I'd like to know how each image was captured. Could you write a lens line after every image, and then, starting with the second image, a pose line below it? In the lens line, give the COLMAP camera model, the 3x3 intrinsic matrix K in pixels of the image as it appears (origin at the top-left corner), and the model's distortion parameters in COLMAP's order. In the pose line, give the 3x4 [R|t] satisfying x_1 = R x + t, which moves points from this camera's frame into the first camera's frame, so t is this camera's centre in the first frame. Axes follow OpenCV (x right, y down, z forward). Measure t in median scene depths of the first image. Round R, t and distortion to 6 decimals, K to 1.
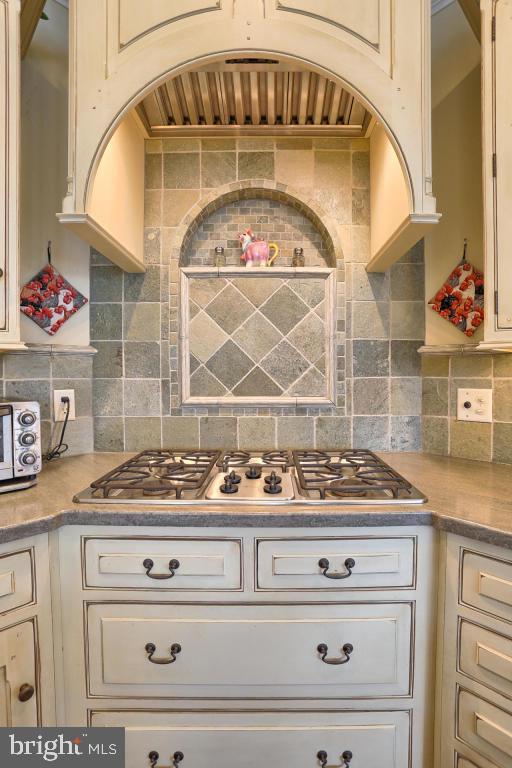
lens RADIAL K [[380.0, 0, 272.1], [0, 380.0, 380.3], [0, 0, 1]] dist [-0.064395, 0.022035]
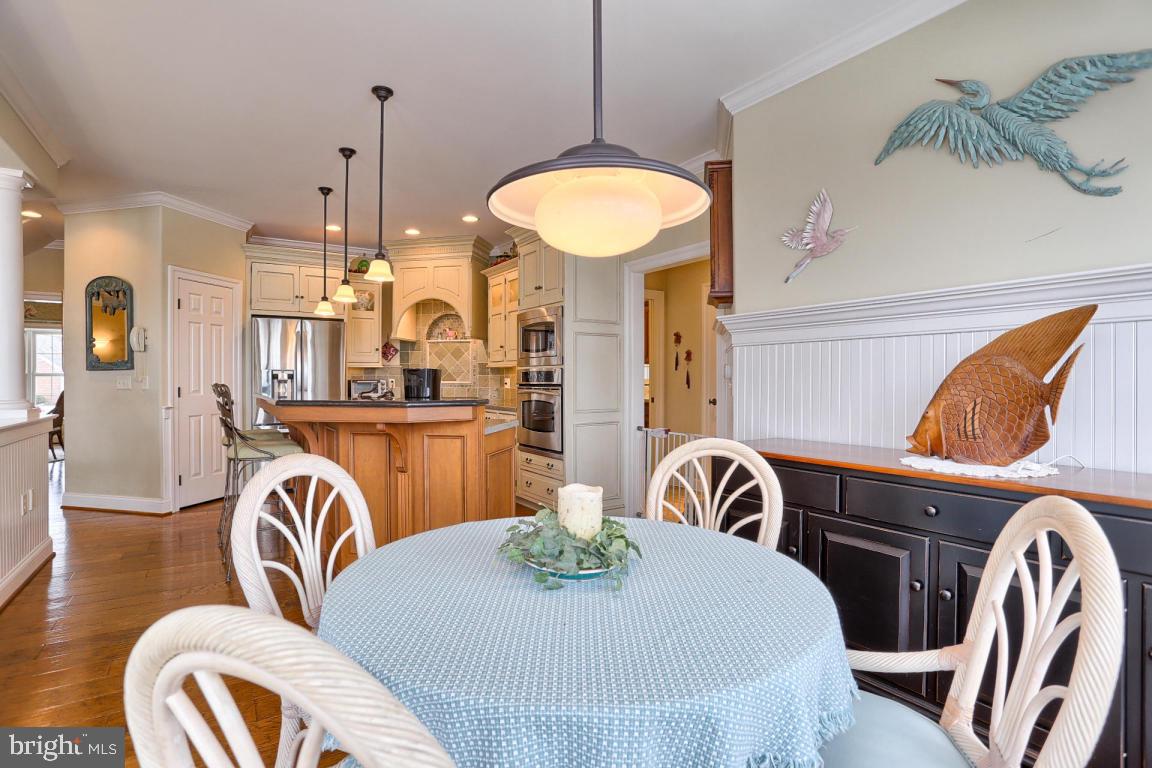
lens RADIAL K [[569.9, 0, 574.4], [0, 569.9, 381.8], [0, 0, 1]] dist [-0.064395, 0.022035]
pose [[0.977301, 0.003604, -0.211825, 1.976819], [-0.007624, 0.999806, -0.018167, 0.127683], [0.211718, 0.019370, 0.977139, -3.379552]]
